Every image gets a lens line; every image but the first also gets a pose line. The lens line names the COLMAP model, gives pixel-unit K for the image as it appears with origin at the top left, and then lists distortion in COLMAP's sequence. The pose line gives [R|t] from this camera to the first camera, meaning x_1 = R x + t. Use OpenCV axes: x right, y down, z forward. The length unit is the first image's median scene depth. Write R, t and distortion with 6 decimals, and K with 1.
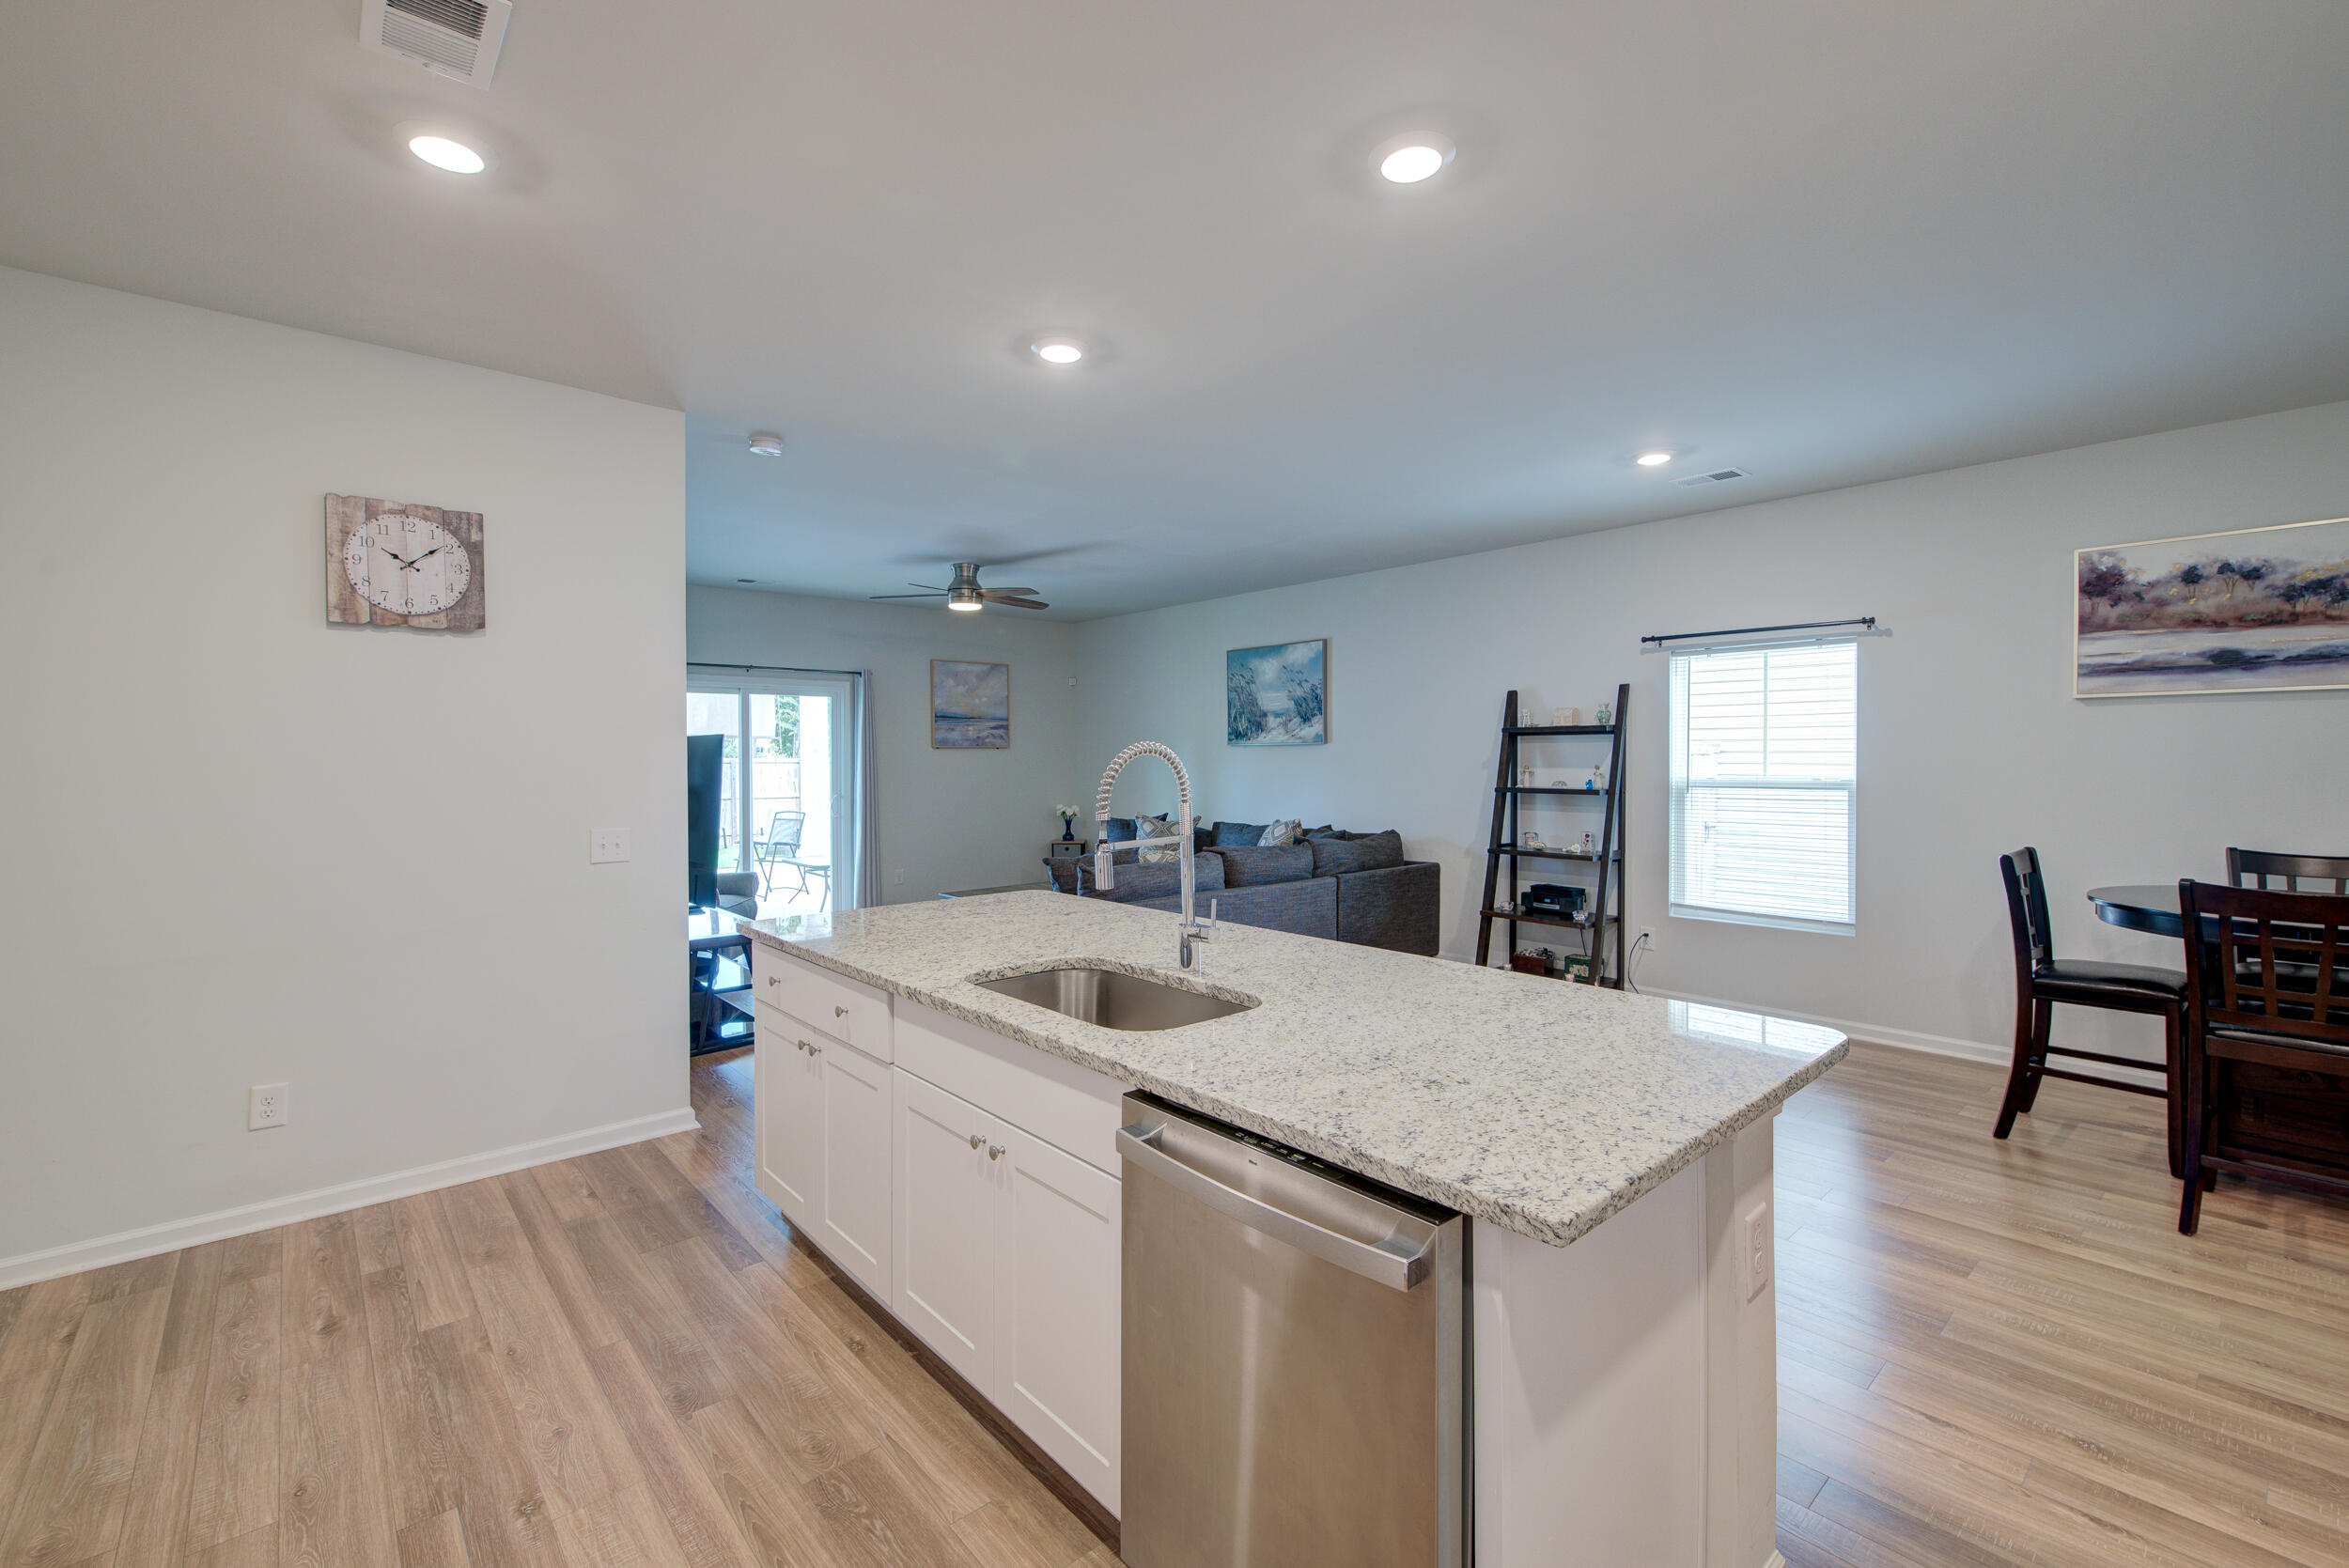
lens RADIAL K [[1000.1, 0, 1178.2], [0, 1000.1, 786.0], [0, 0, 1]] dist [0.000973, -0.001461]
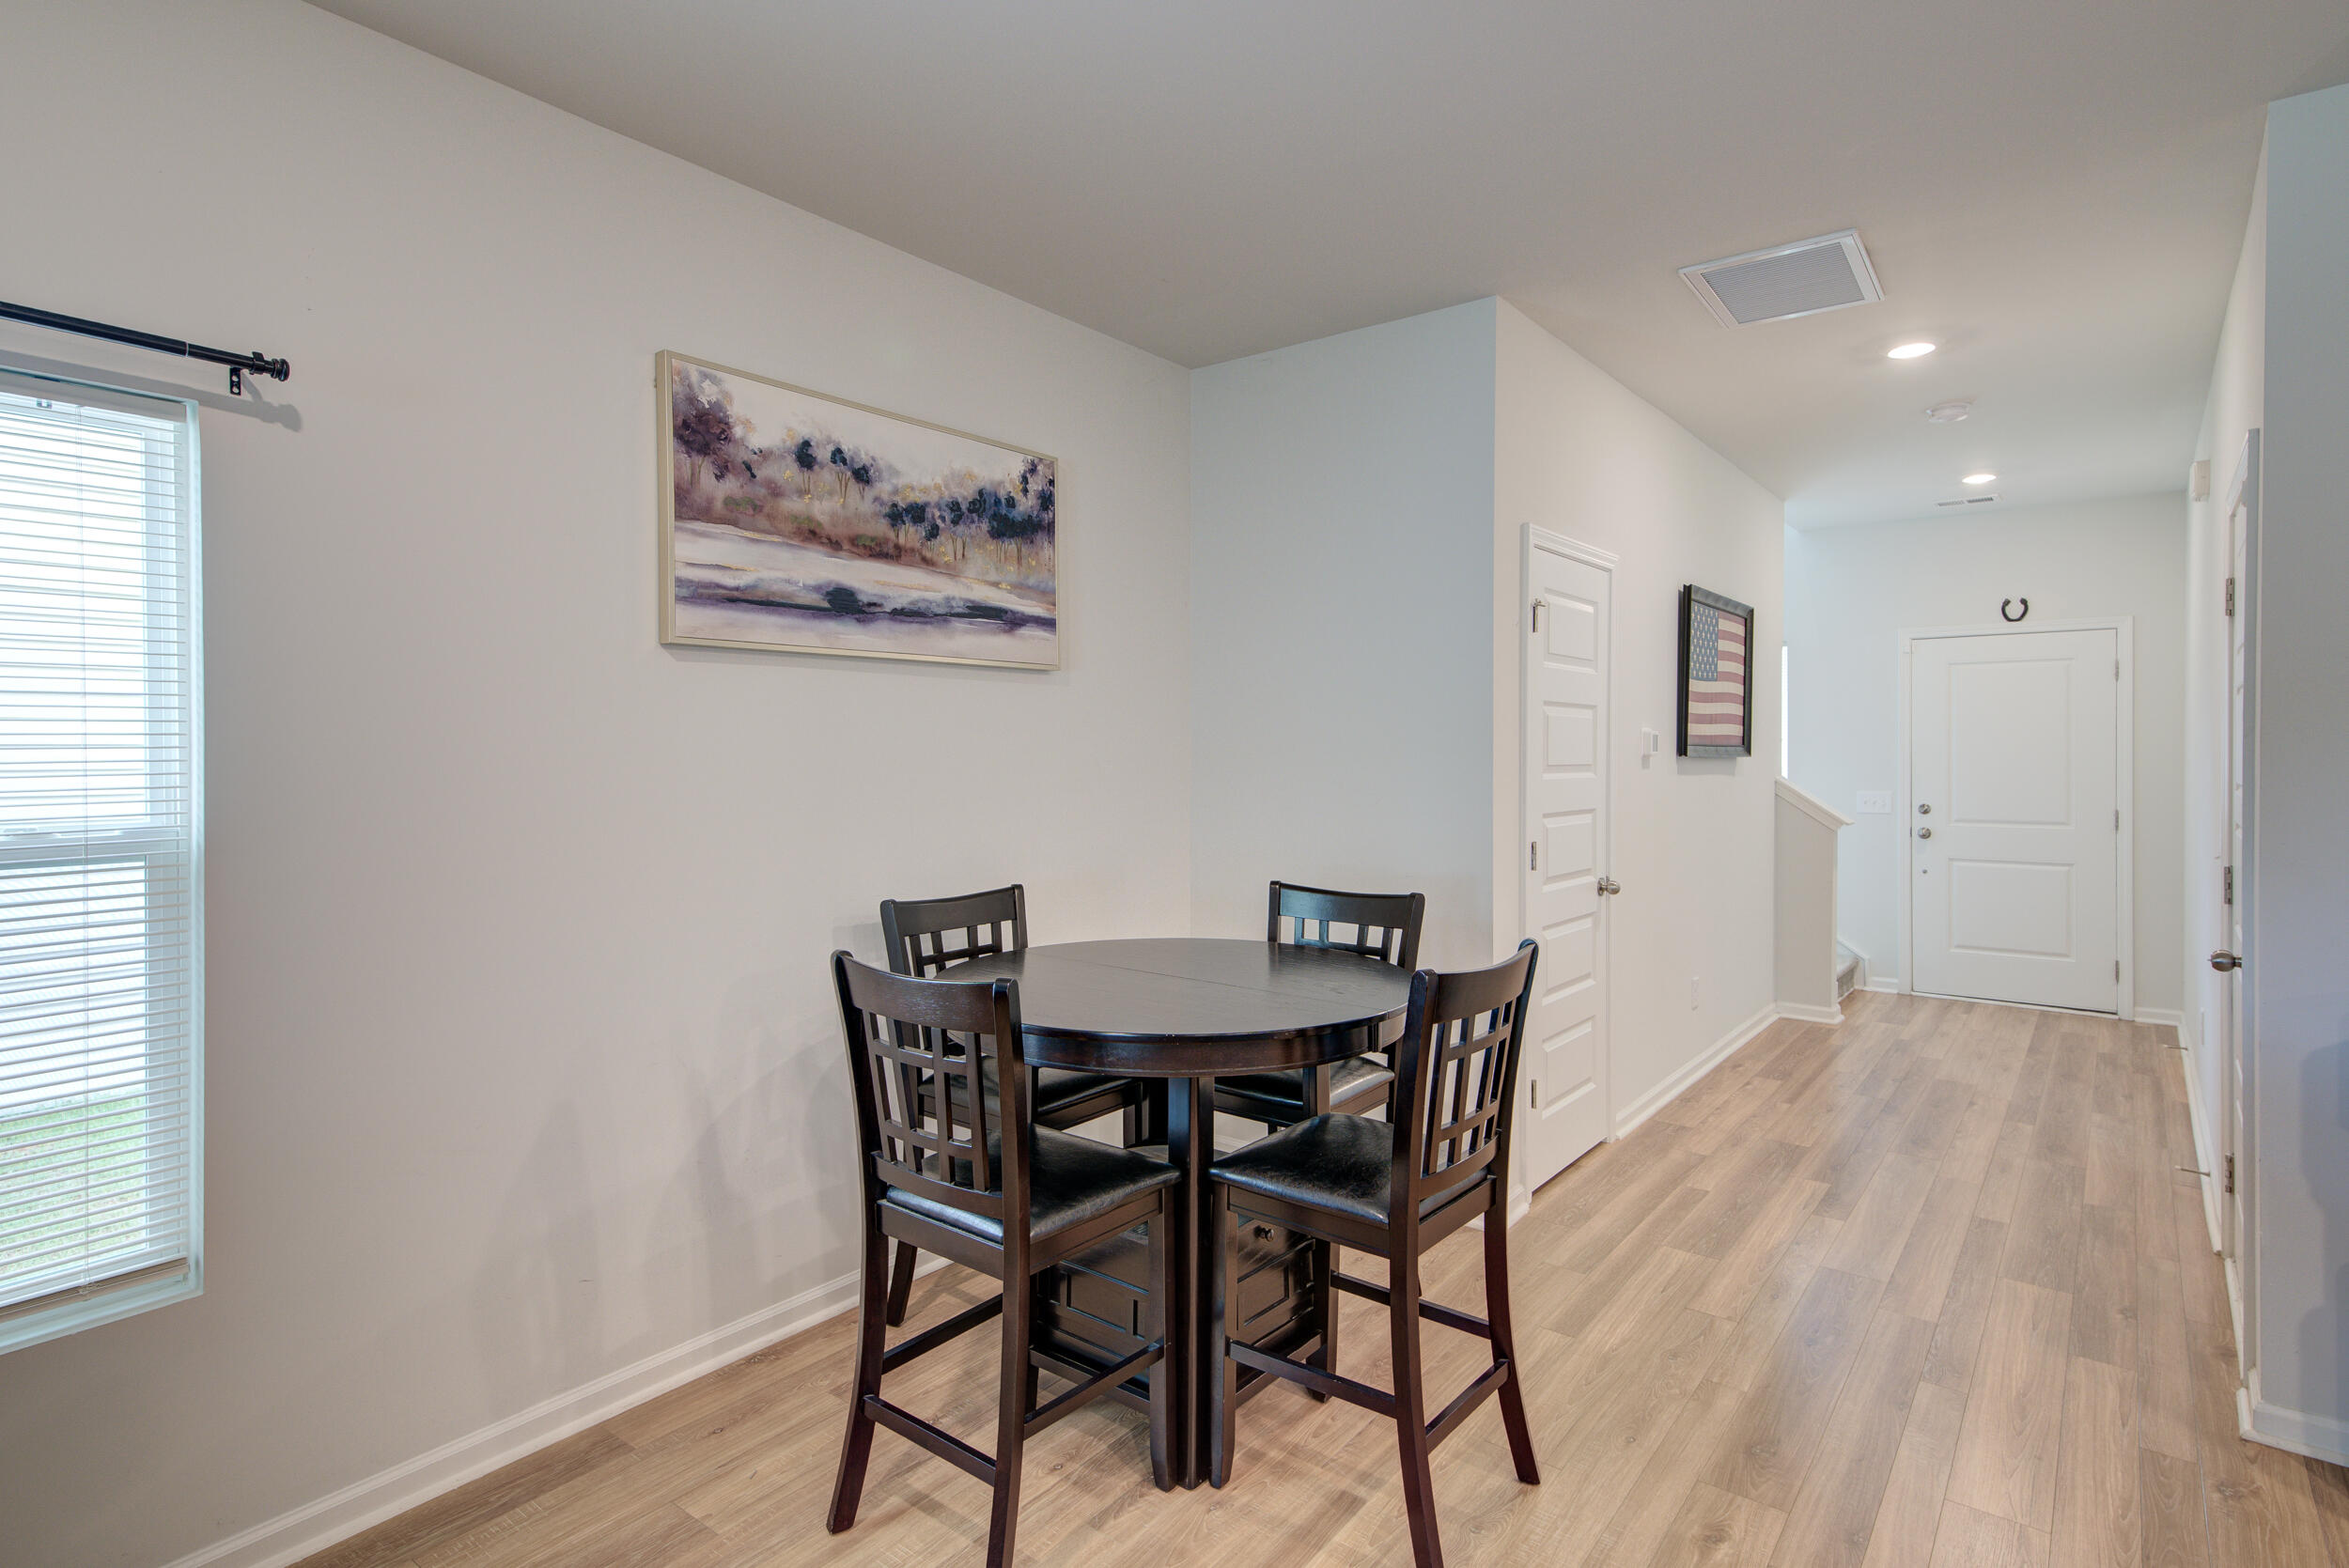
lens RADIAL K [[1198.3, 0, 1168.7], [0, 1198.3, 753.6], [0, 0, 1]] dist [0.029379, -0.001069]
pose [[-0.180768, -0.002661, 0.983522, 0.138339], [0.032395, 0.999438, 0.008659, -0.016076], [-0.982992, 0.033427, -0.180580, 0.485462]]
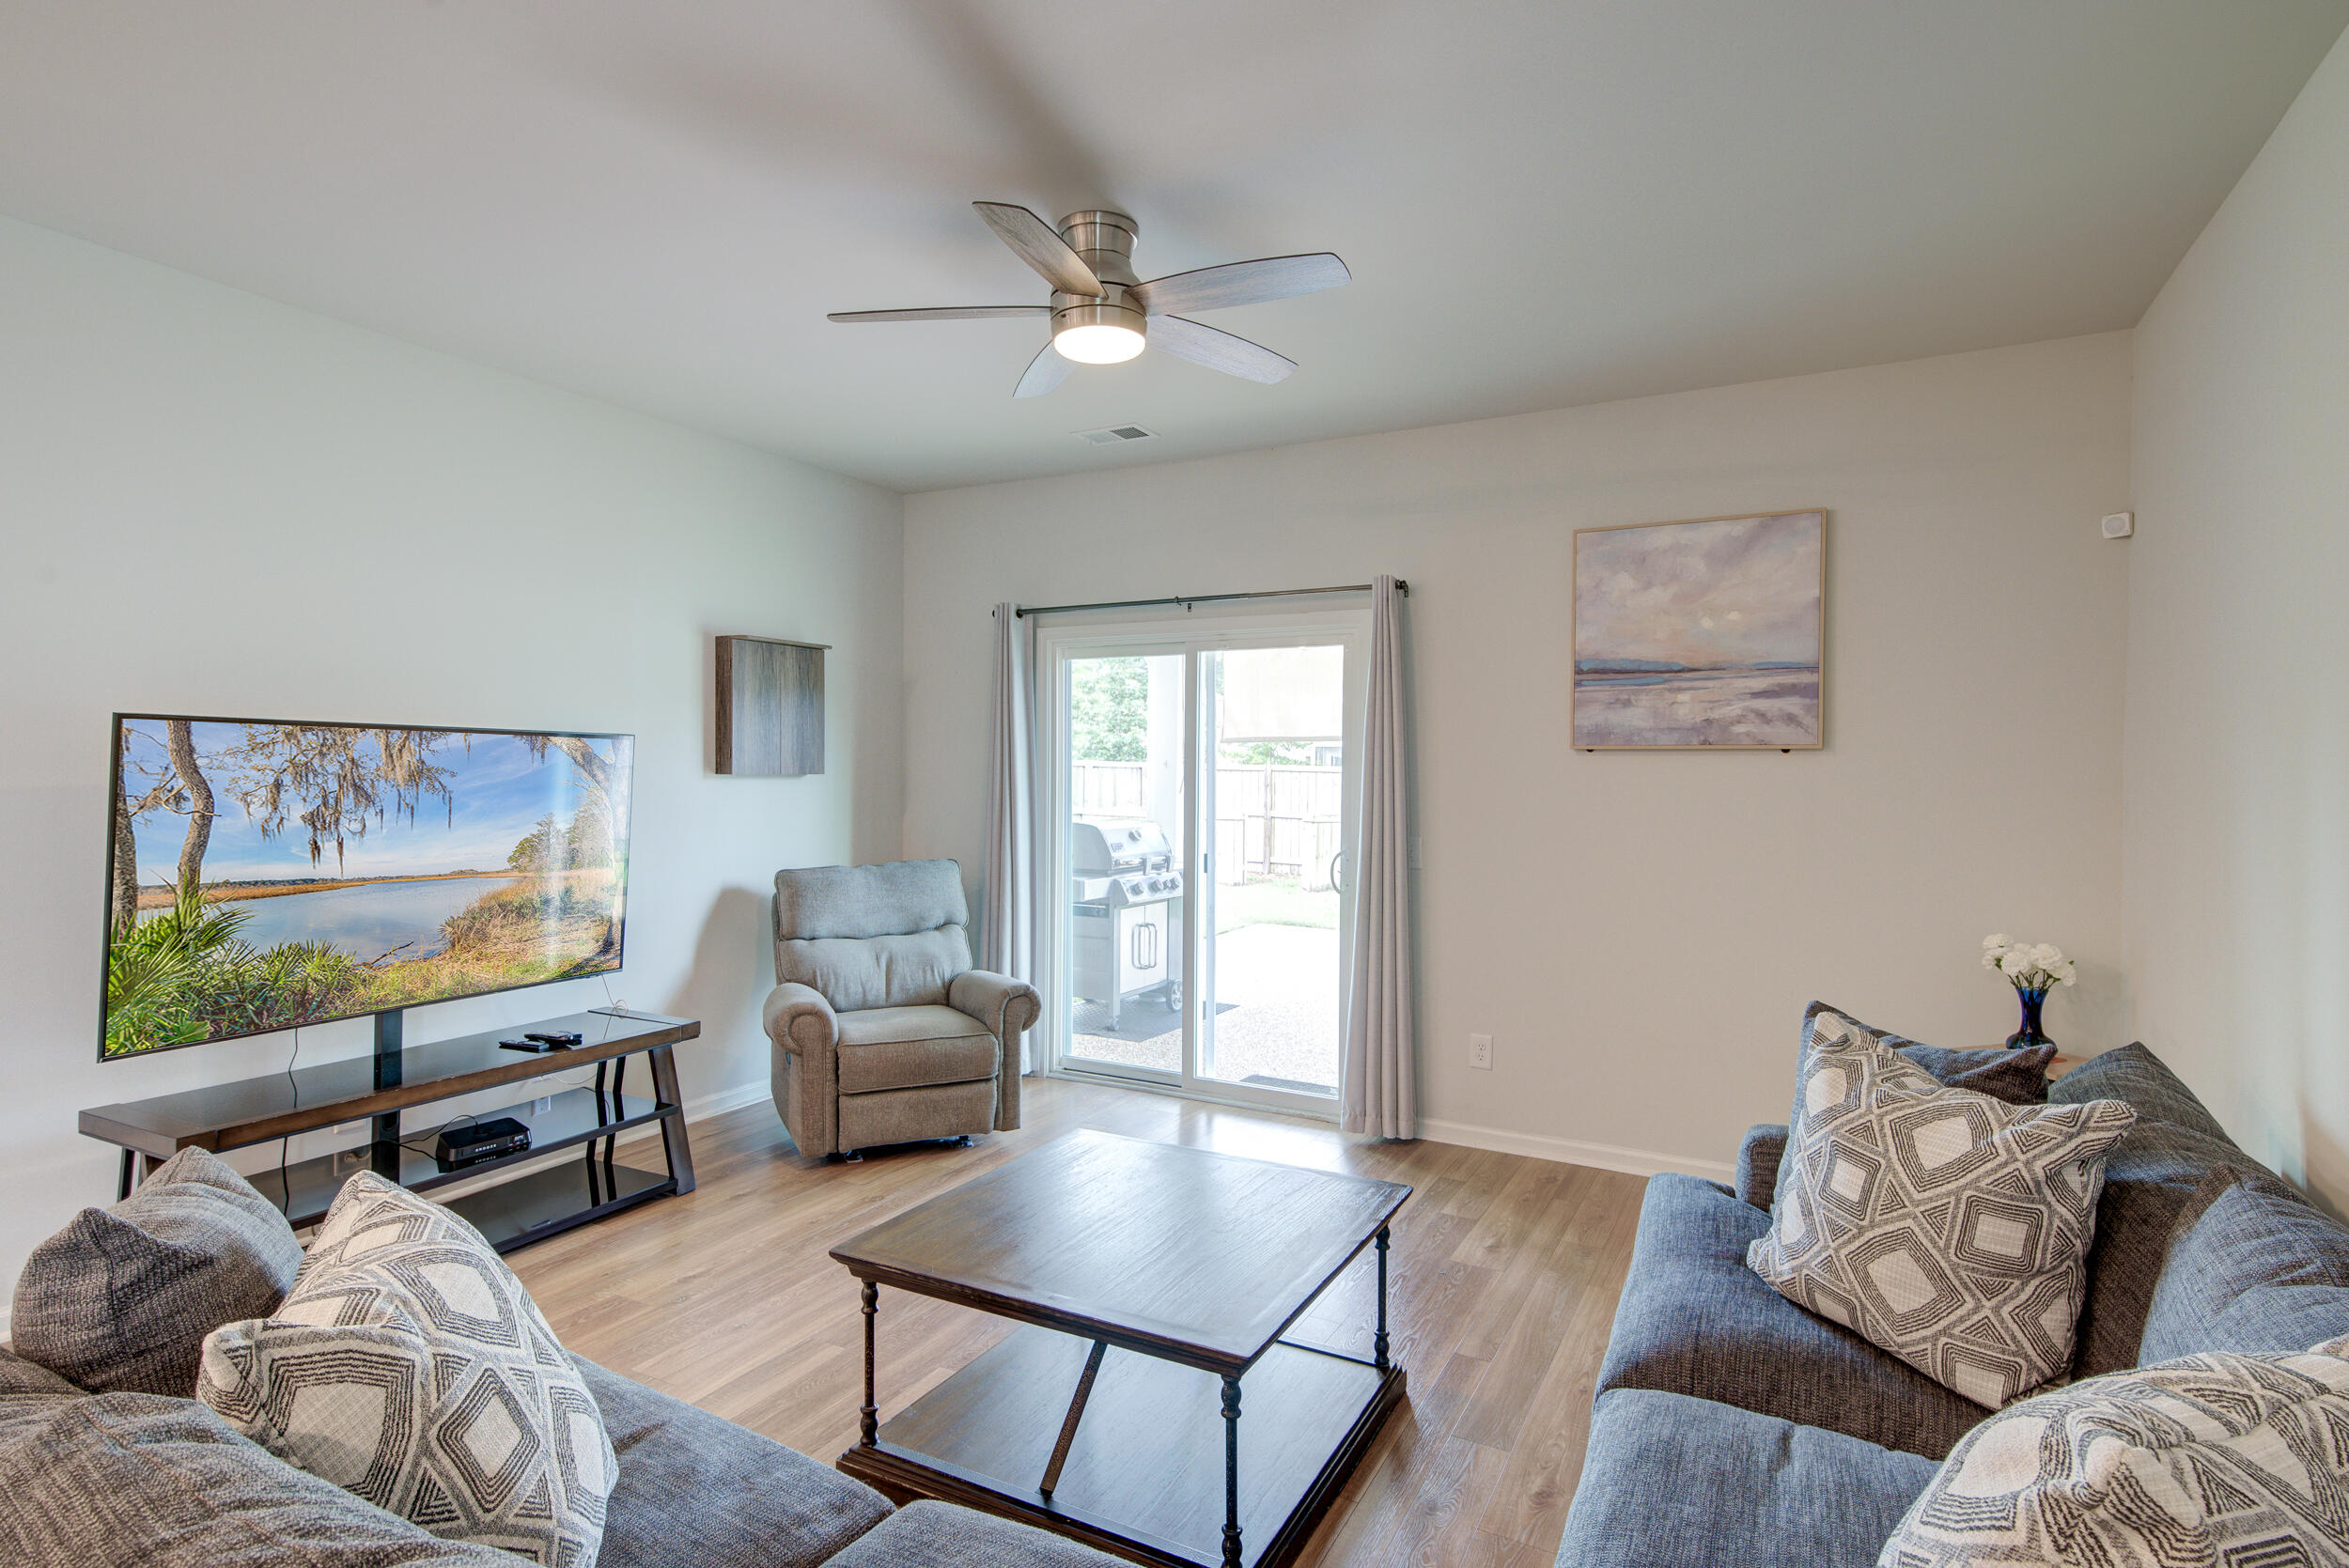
lens RADIAL K [[1198.3, 0, 1167.4], [0, 1198.3, 785.5], [0, 0, 1]] dist [0.029379, -0.001069]
pose [[0.338892, 0.020109, -0.940610, 0.182775], [-0.036687, 0.999294, 0.008146, -0.025590], [0.940110, 0.031748, 0.339390, 0.796387]]
